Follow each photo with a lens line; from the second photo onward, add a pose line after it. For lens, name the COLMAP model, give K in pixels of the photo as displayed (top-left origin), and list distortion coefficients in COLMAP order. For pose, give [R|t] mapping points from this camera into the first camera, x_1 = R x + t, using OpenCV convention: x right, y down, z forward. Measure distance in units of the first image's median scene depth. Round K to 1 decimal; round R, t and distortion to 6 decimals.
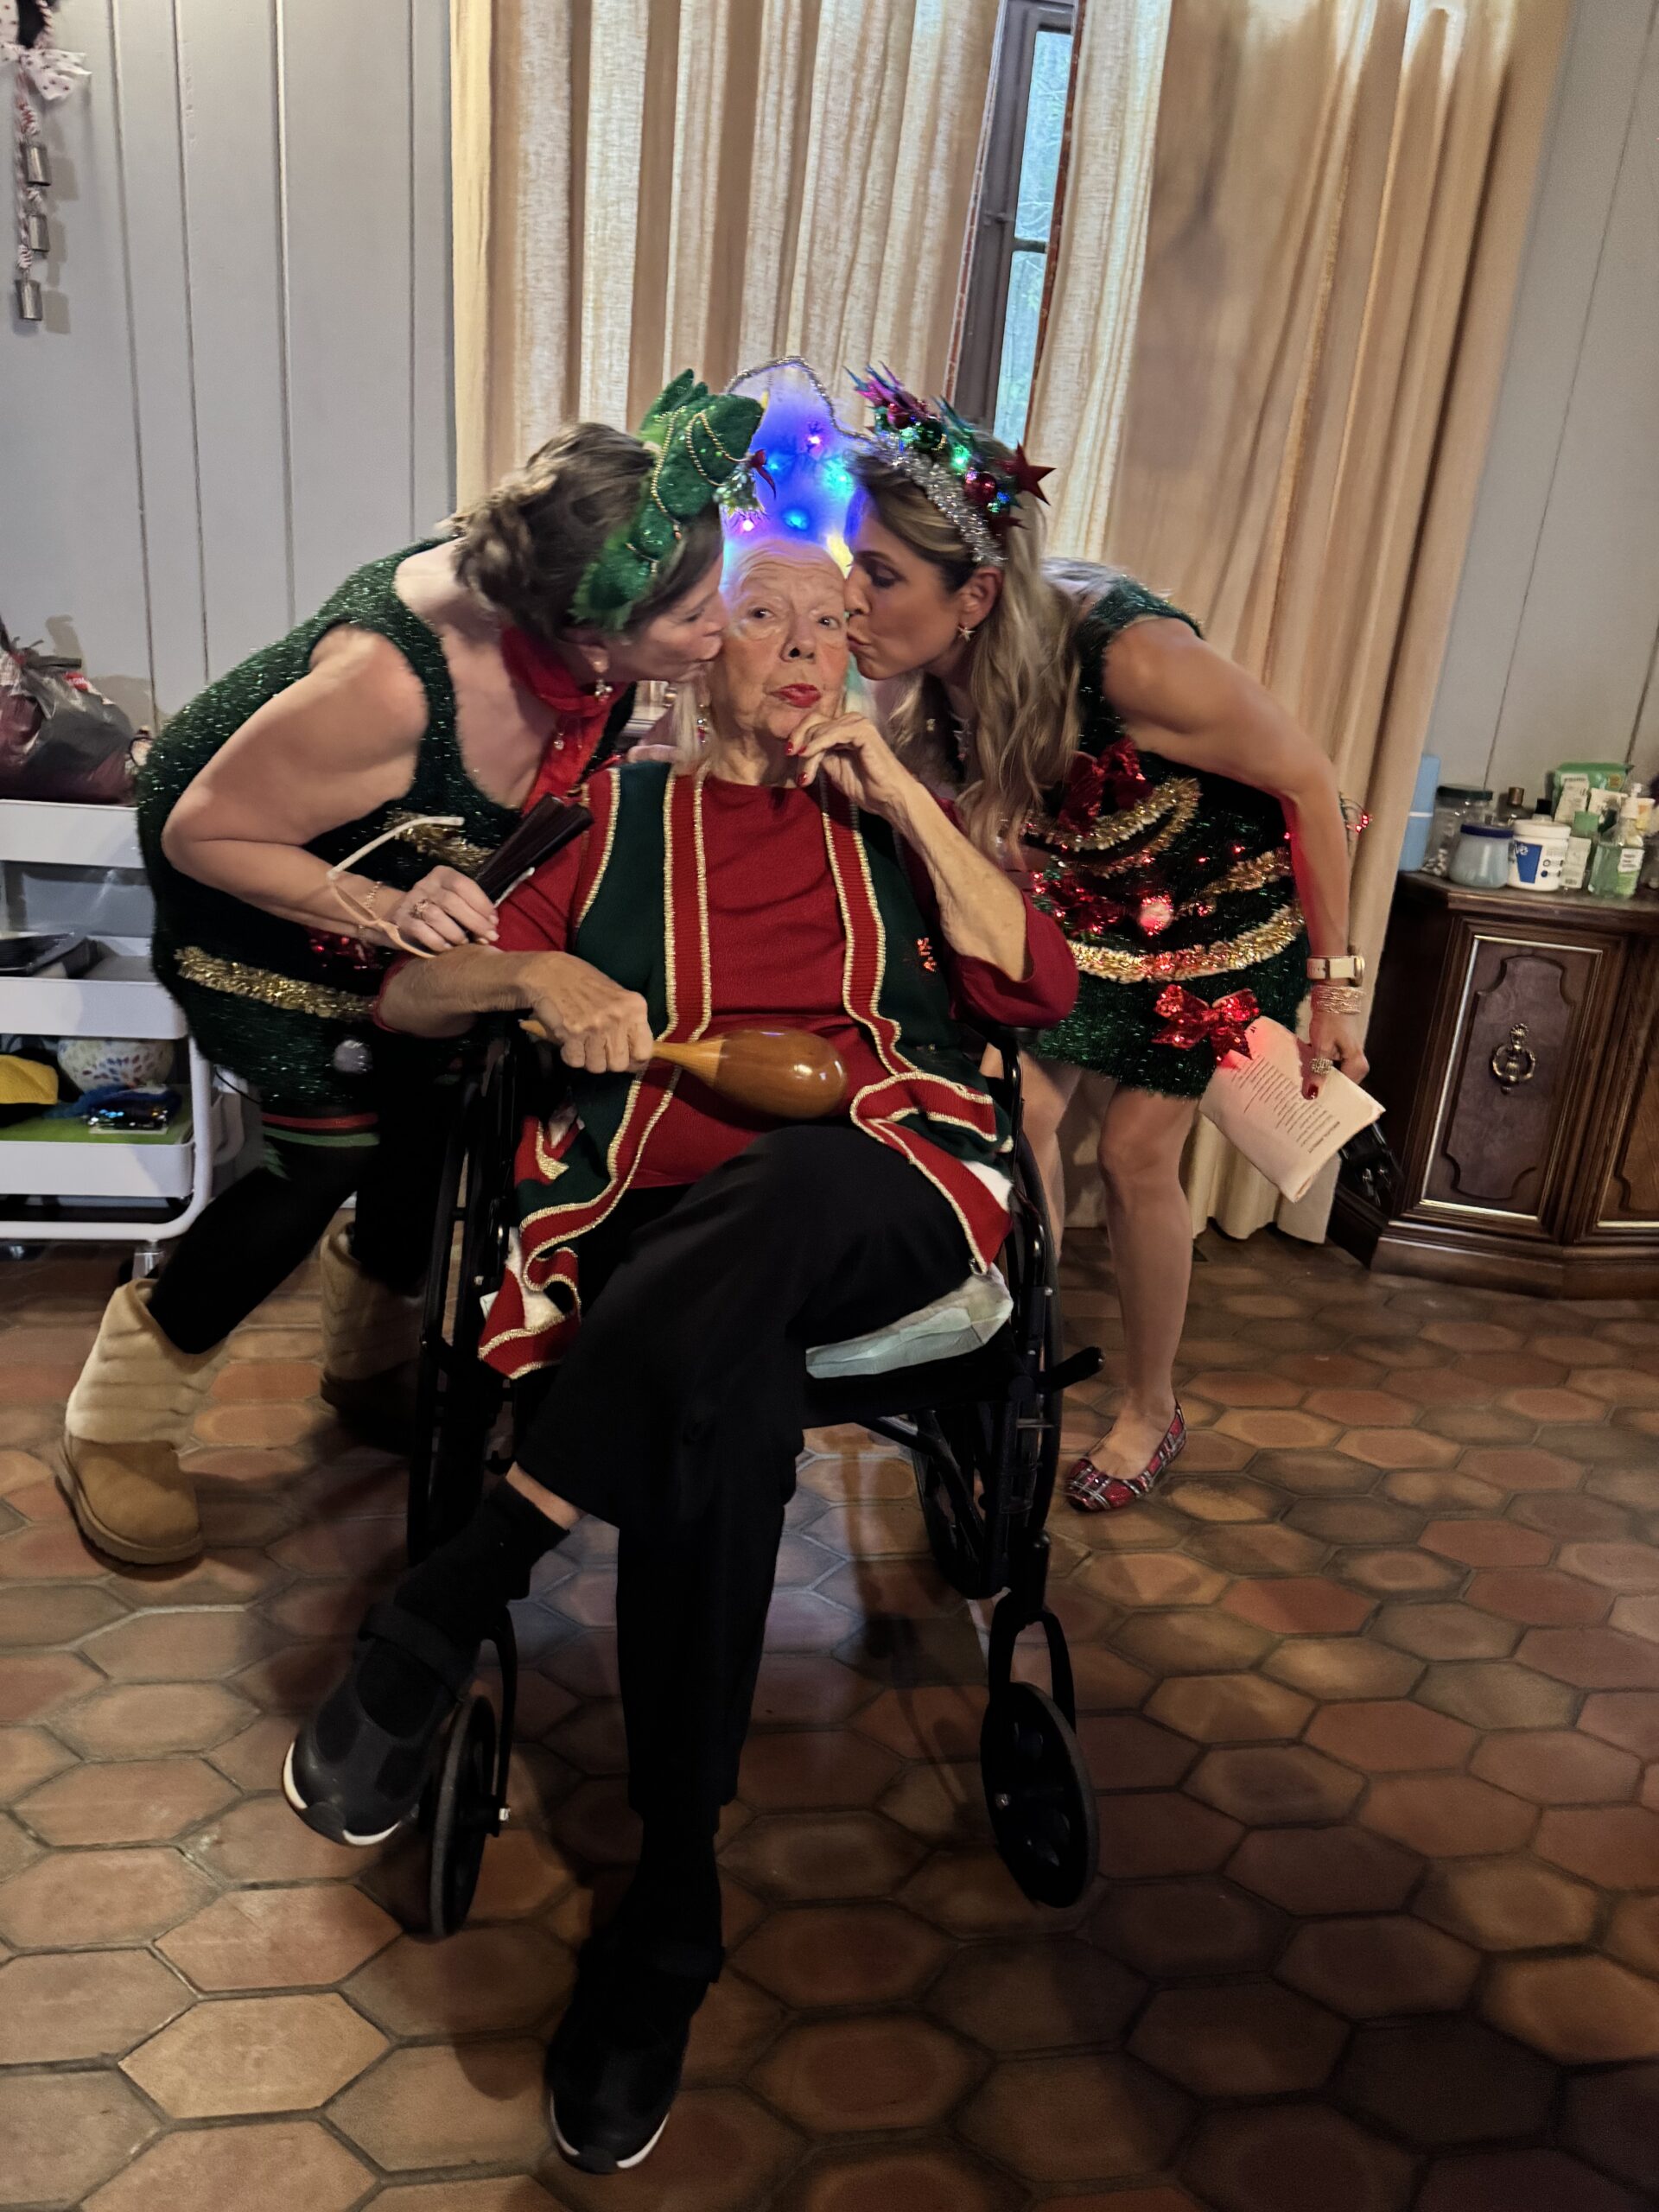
lens RADIAL K [[1560.9, 0, 818.9], [0, 1560.9, 1099.3], [0, 0, 1]] dist [-0.013361, -0.004881]
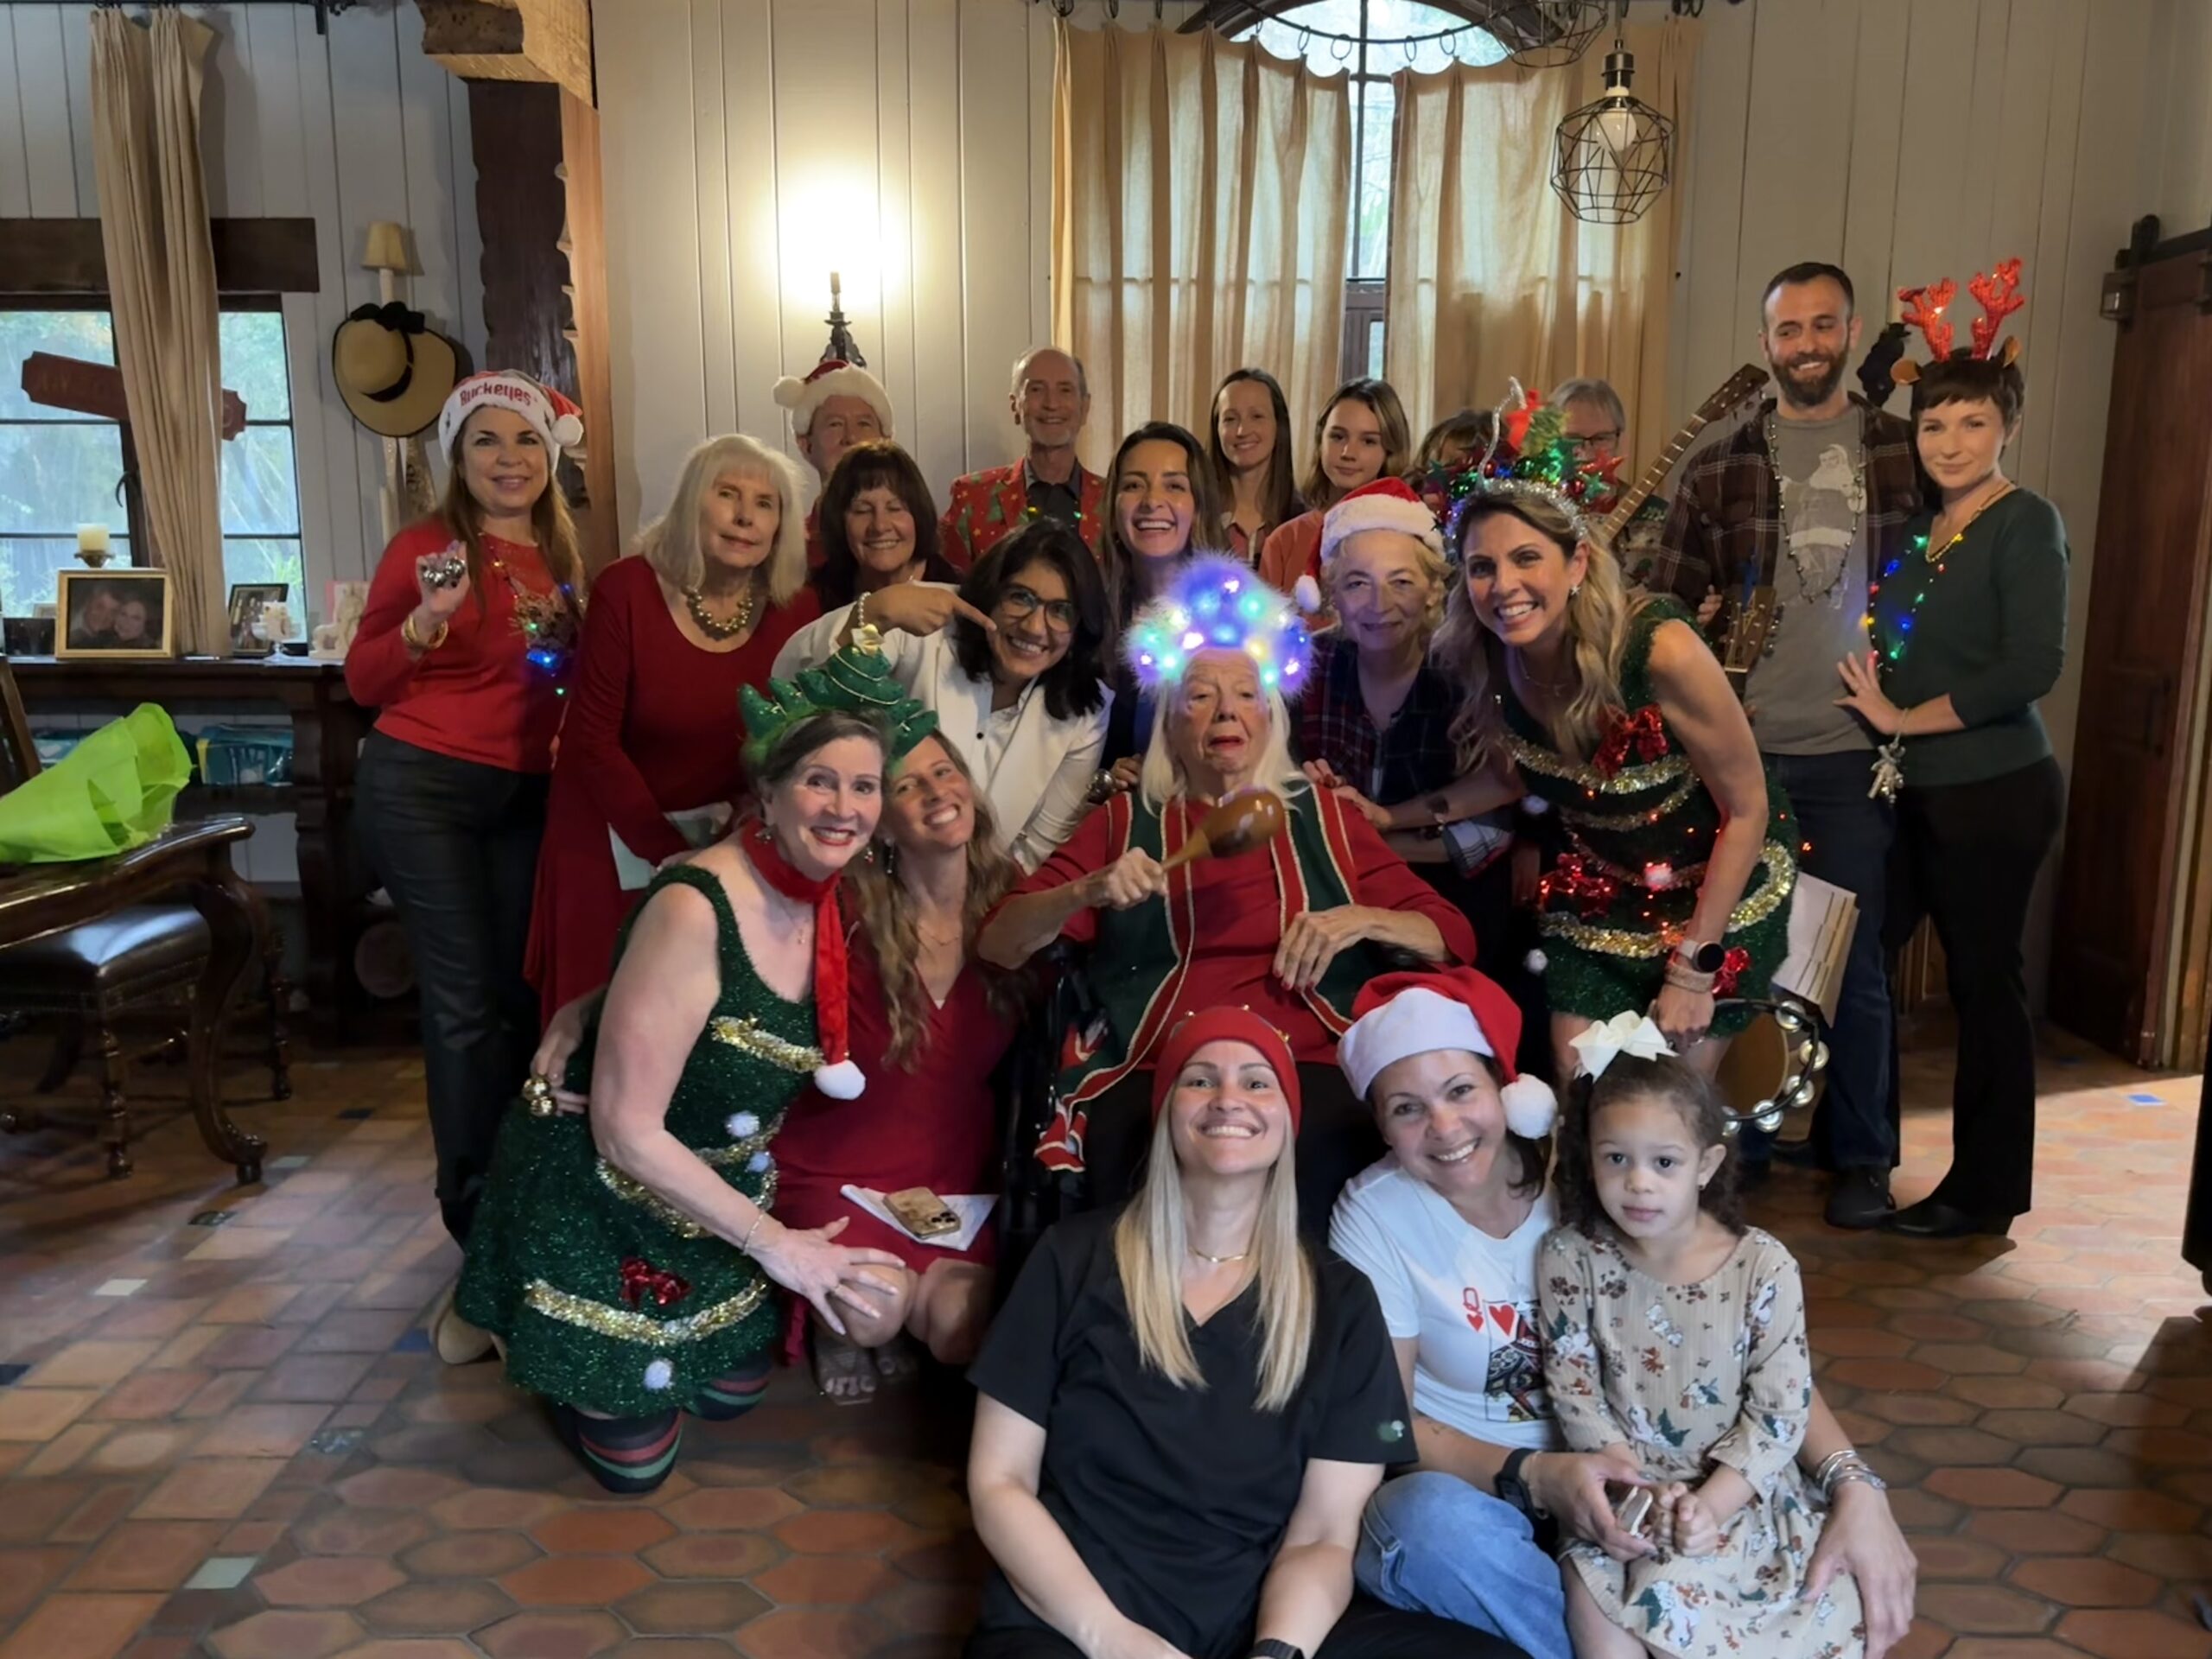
lens RADIAL K [[1544.4, 0, 1105.5], [0, 1544.4, 826.0], [0, 0, 1]] dist [-0.008412, -0.000772]
pose [[0.990162, -0.054184, -0.129007, 0.048223], [0.032044, 0.985285, -0.167887, 0.199386], [0.136205, 0.162101, 0.977329, -0.800879]]
